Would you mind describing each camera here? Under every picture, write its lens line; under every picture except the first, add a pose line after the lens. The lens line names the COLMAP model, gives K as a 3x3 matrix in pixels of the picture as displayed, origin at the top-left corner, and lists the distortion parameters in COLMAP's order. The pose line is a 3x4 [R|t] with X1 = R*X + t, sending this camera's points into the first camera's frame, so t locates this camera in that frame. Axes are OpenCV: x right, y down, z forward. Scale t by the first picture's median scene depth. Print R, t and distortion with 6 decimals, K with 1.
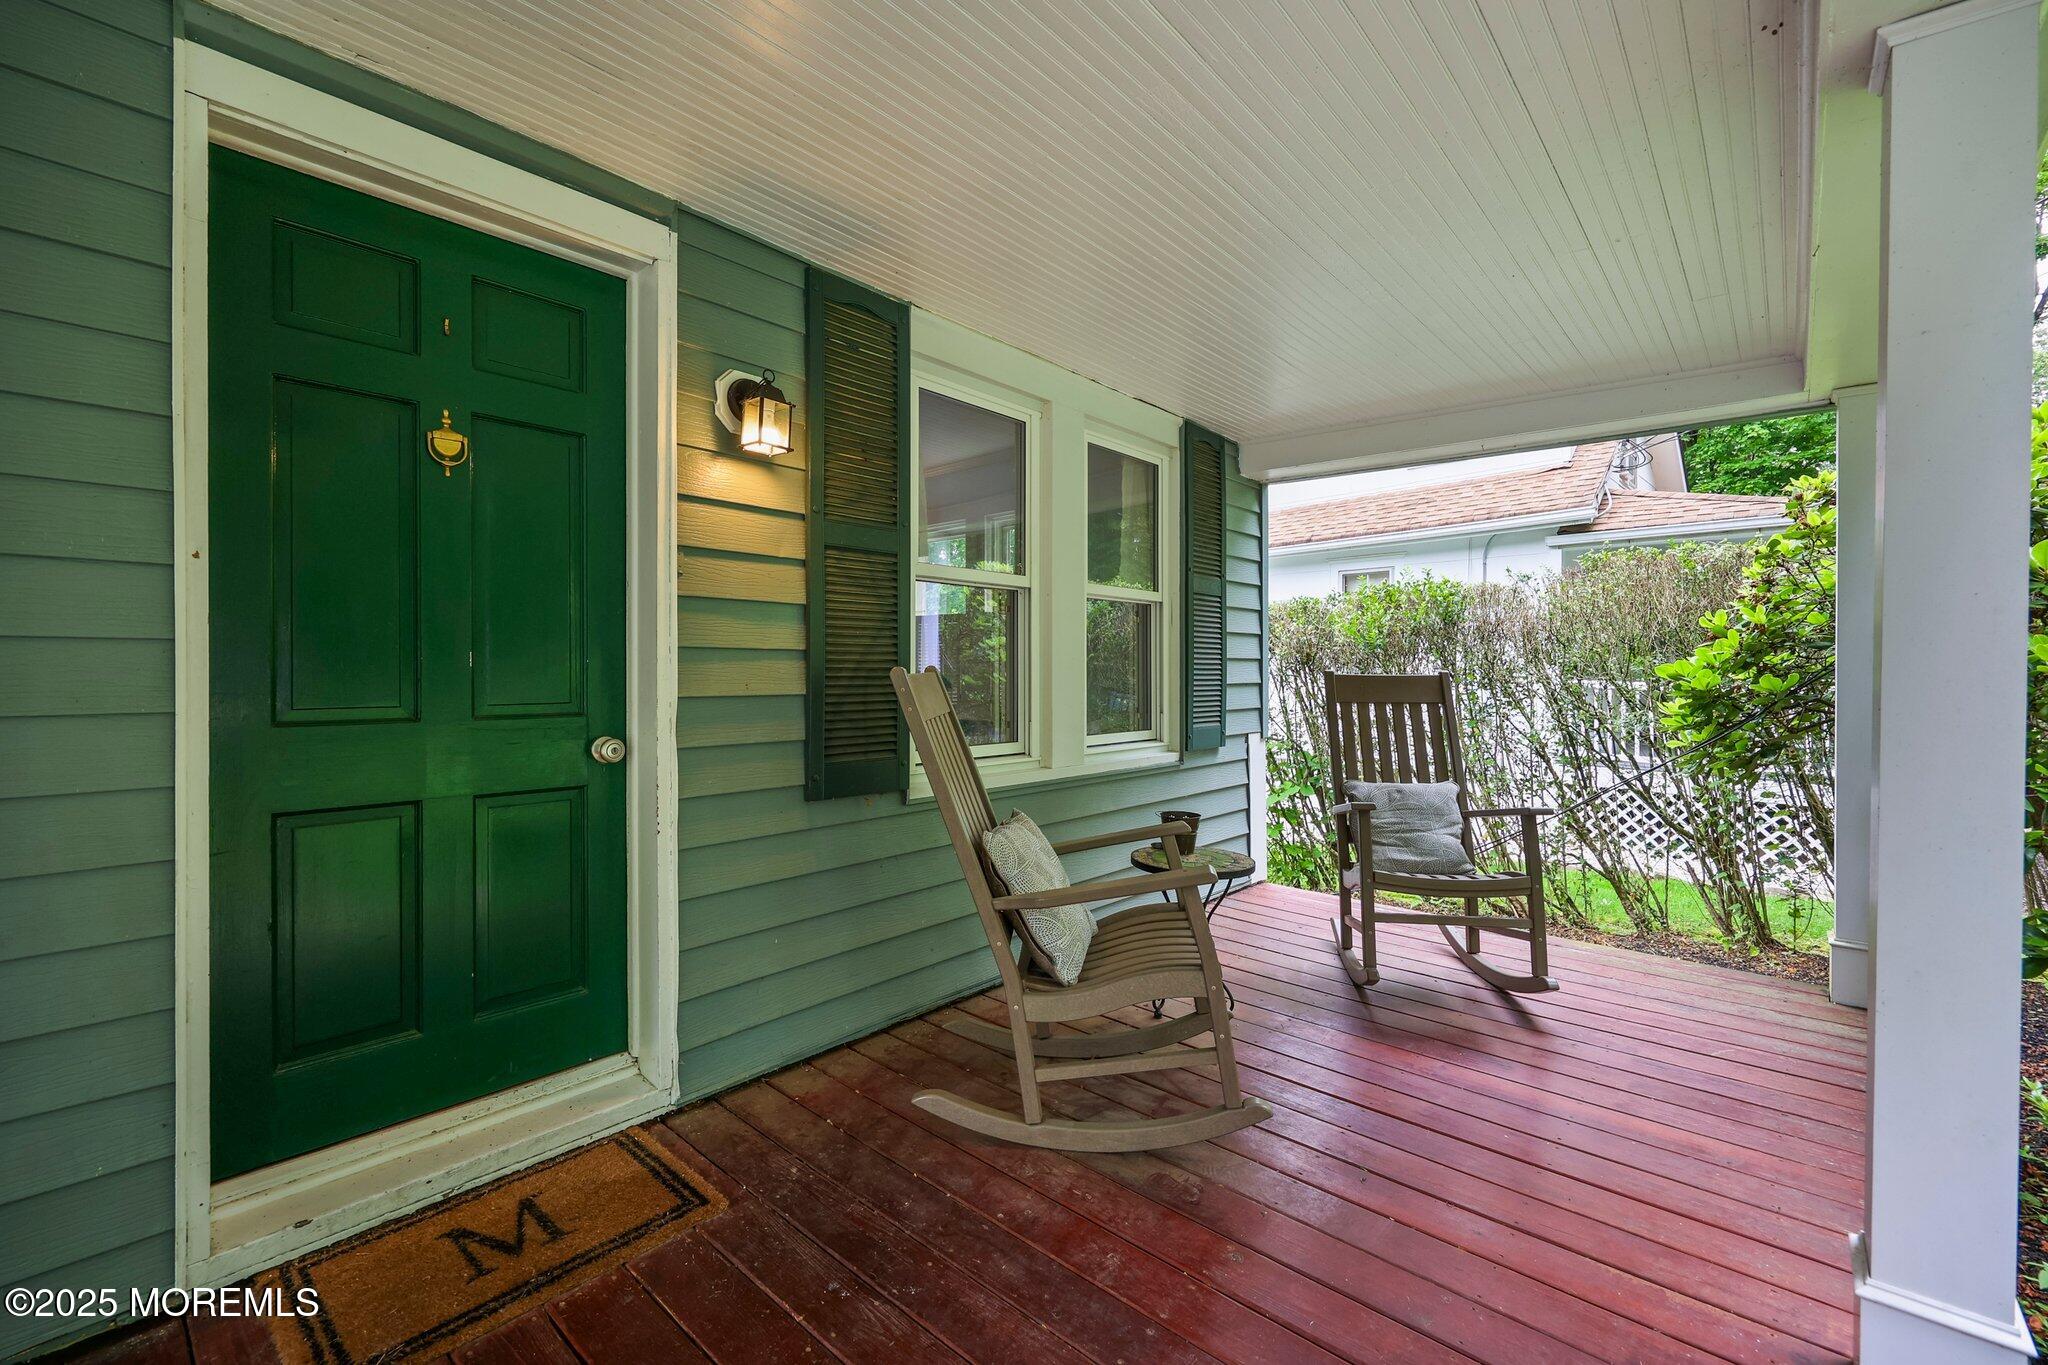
lens RADIAL K [[832.0, 0, 1023.7], [0, 832.0, 676.5], [0, 0, 1]] dist [-0.002387, 0.000961]
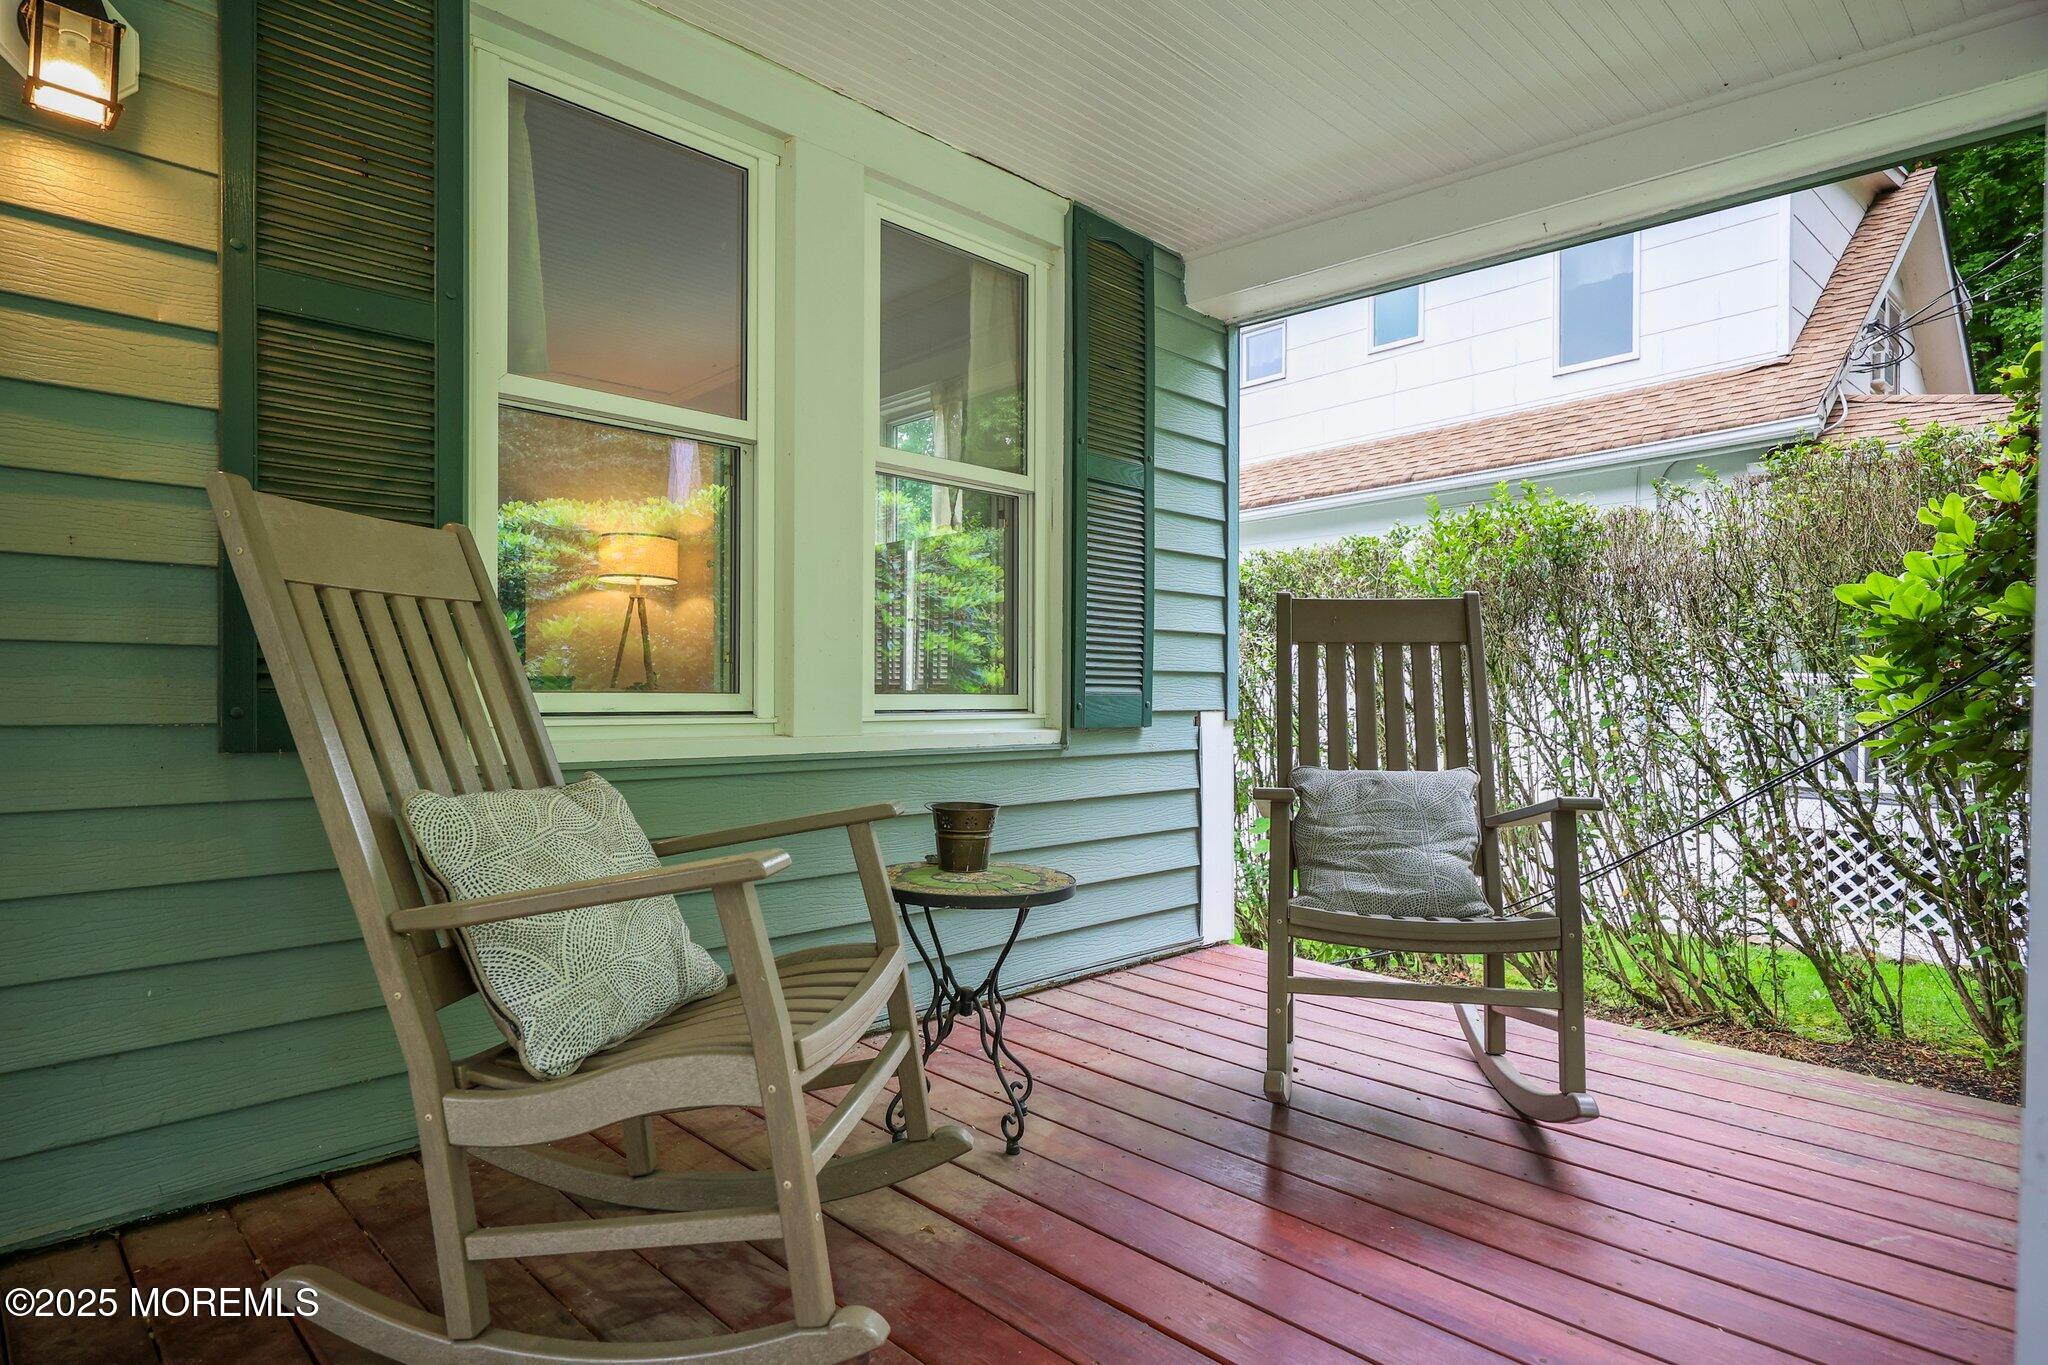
lens RADIAL K [[1096.9, 0, 1018.5], [0, 1096.9, 698.9], [0, 0, 1]] dist [-0.001107, 0.000549]
pose [[0.998443, 0.005870, -0.055468, 0.229914], [-0.005719, 0.999979, 0.002885, 0.074755], [0.055484, -0.002563, 0.998456, 0.190020]]
